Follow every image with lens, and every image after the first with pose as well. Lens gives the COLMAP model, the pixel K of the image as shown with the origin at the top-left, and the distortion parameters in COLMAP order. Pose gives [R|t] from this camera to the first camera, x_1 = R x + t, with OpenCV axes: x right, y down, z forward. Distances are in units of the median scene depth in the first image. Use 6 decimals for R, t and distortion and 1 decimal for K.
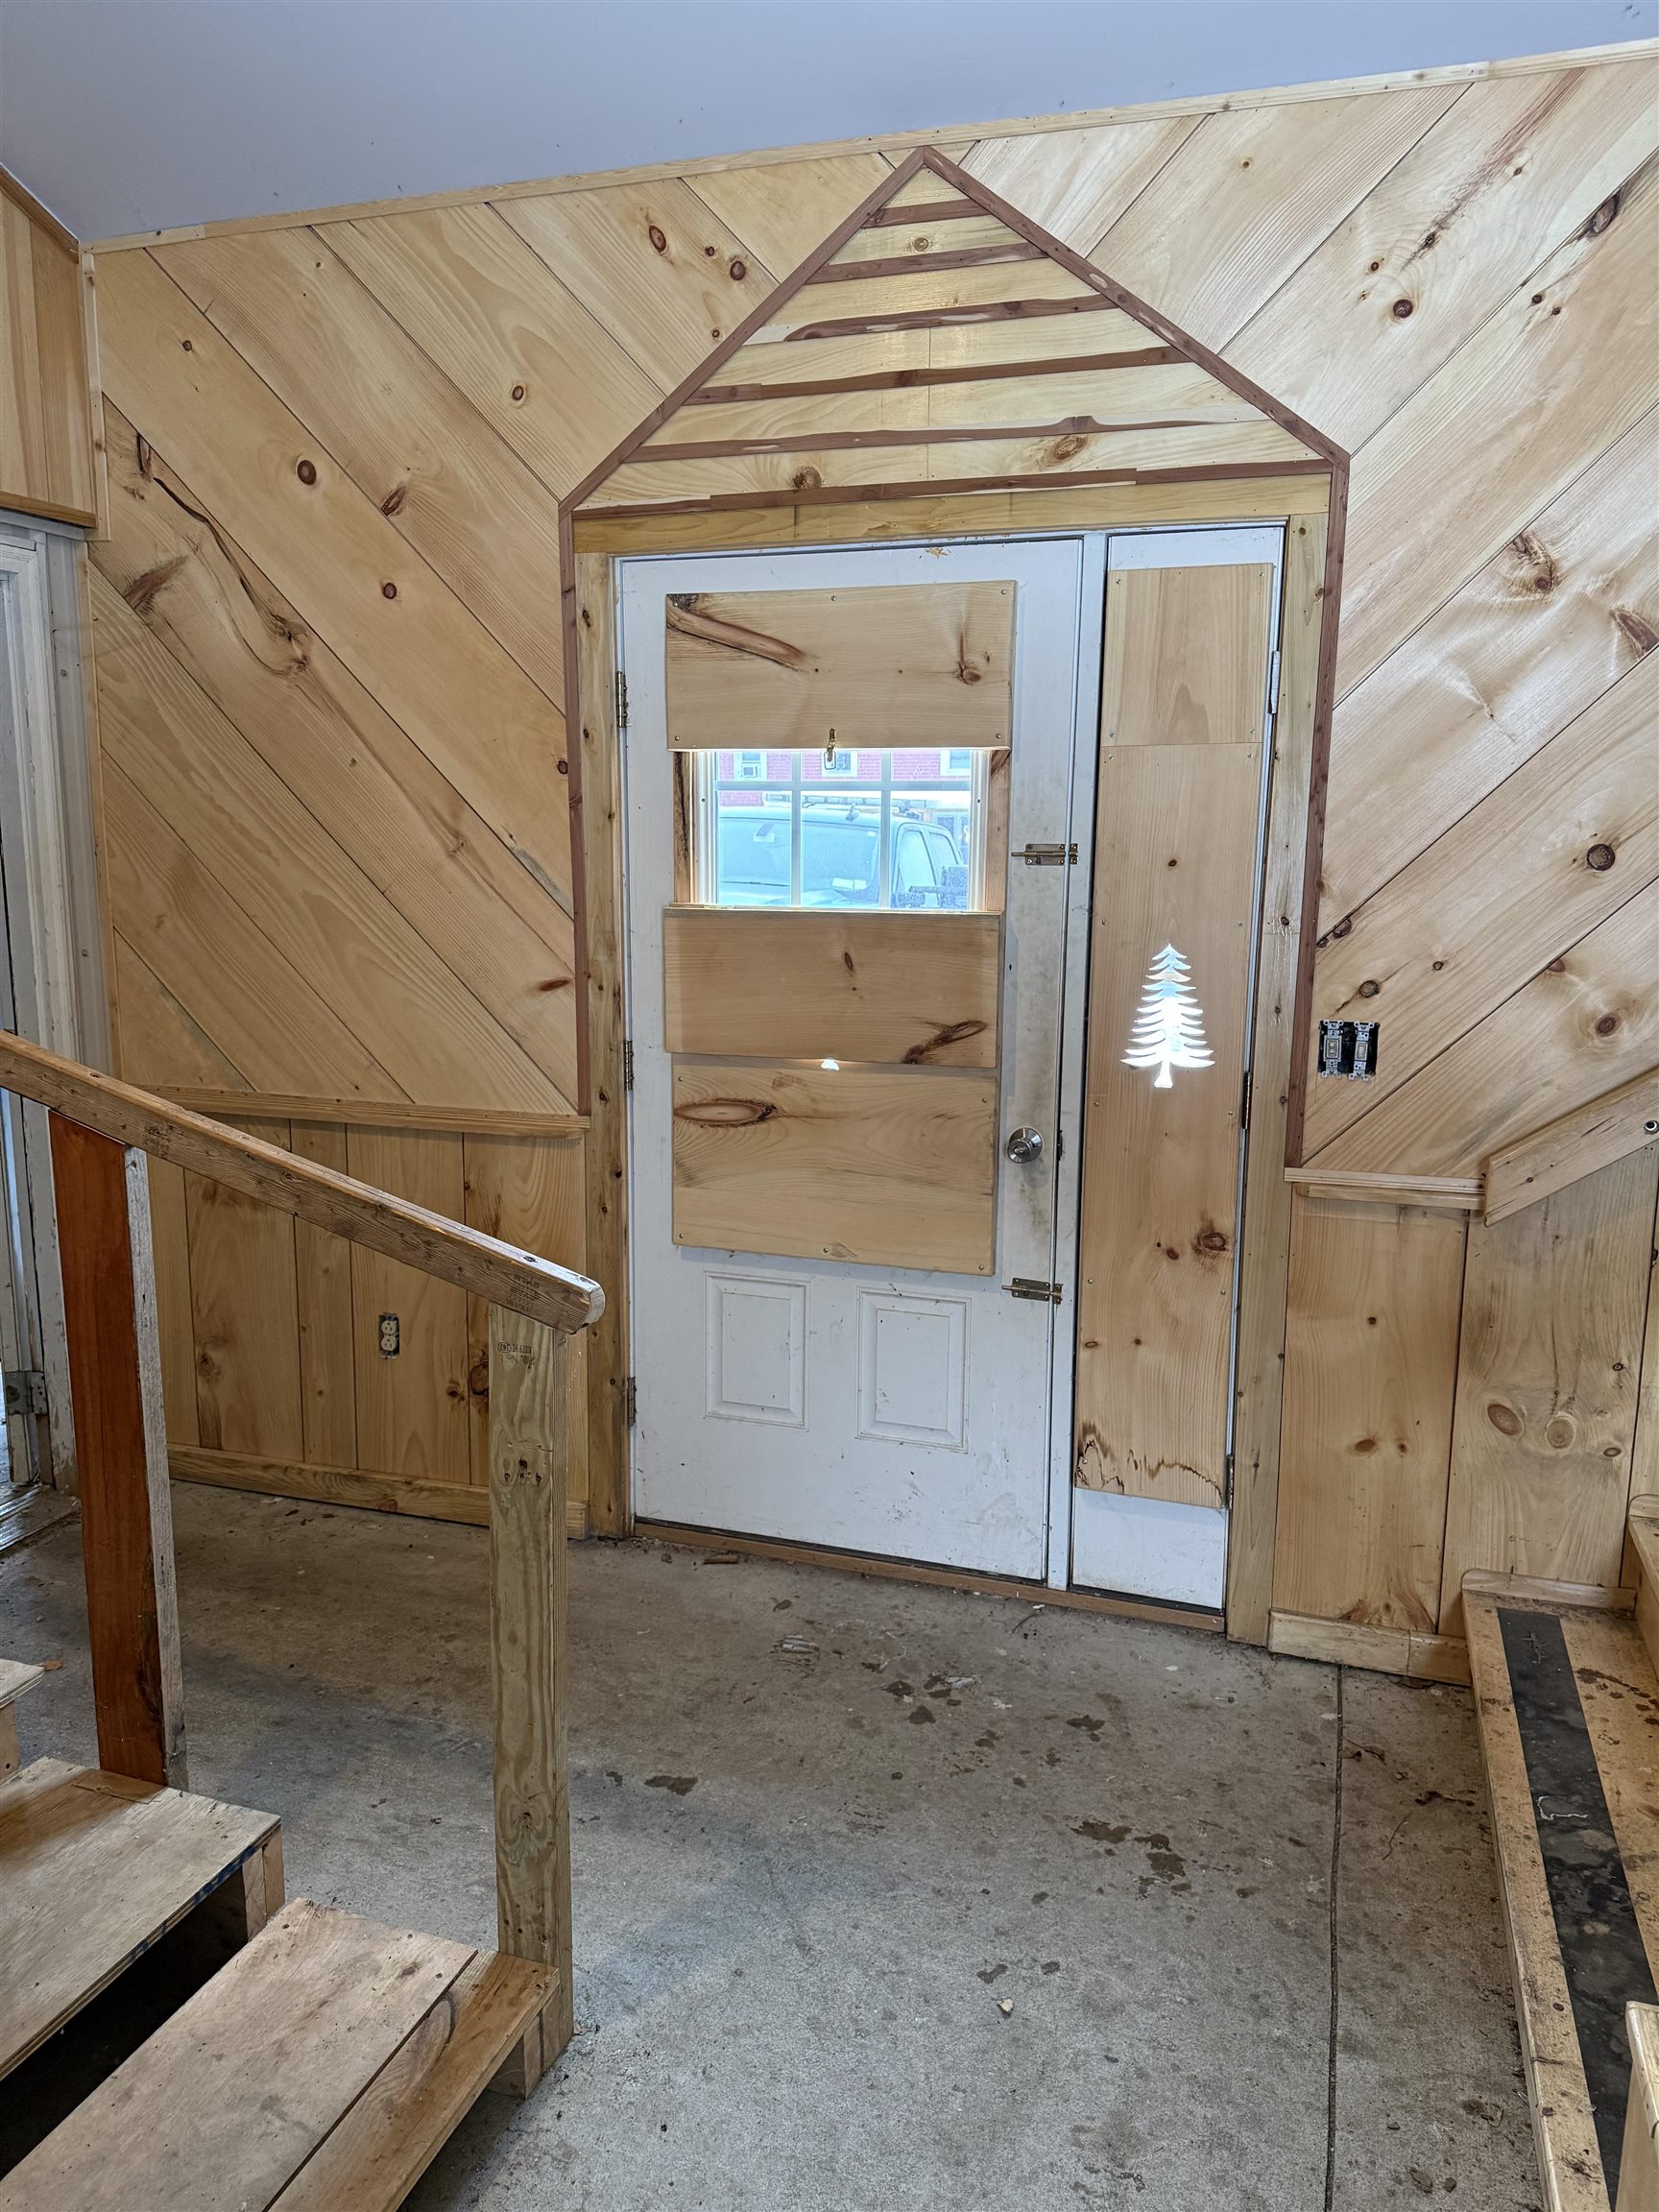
lens RADIAL K [[1533.2, 0, 837.5], [0, 1533.2, 1113.8], [0, 0, 1]] dist [0.027535, -0.048246]
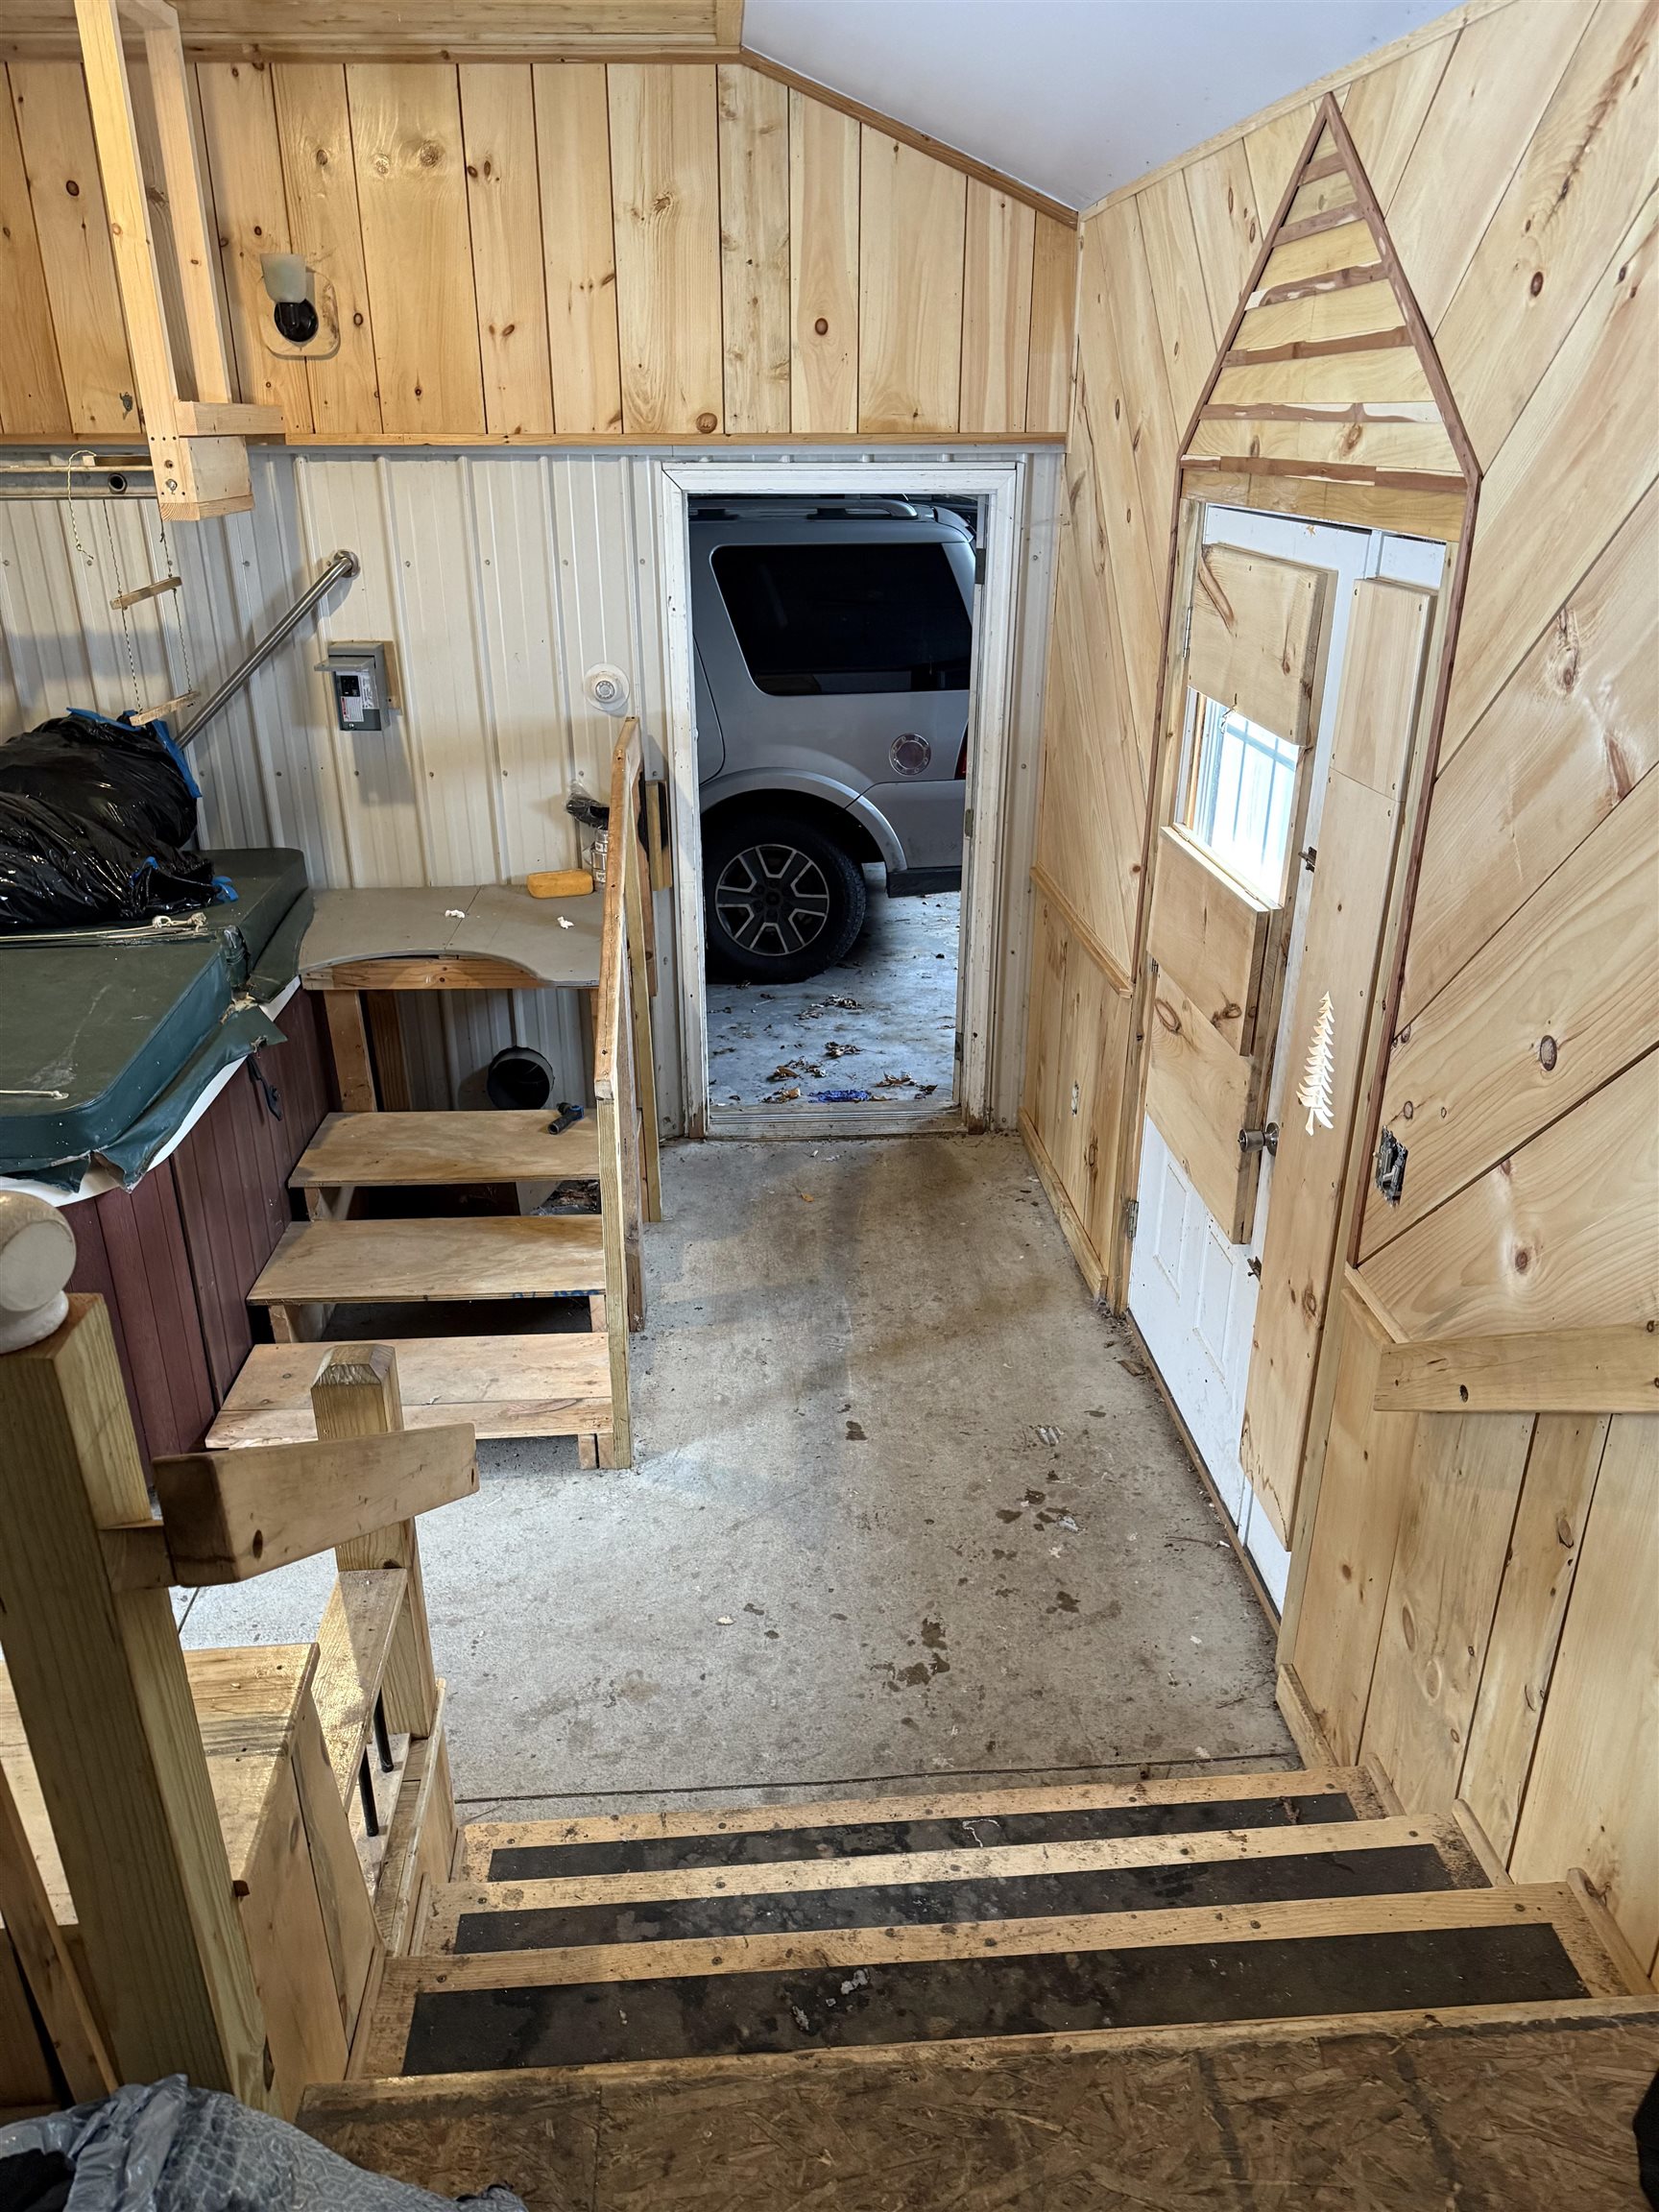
lens RADIAL K [[1533.2, 0, 841.4], [0, 1533.2, 1097.2], [0, 0, 1]] dist [0.027535, -0.048246]
pose [[0.387778, 0.362122, -0.847641, 0.939686], [-0.168811, 0.931944, 0.320910, -0.305492], [0.906163, 0.018649, 0.422517, 0.340937]]
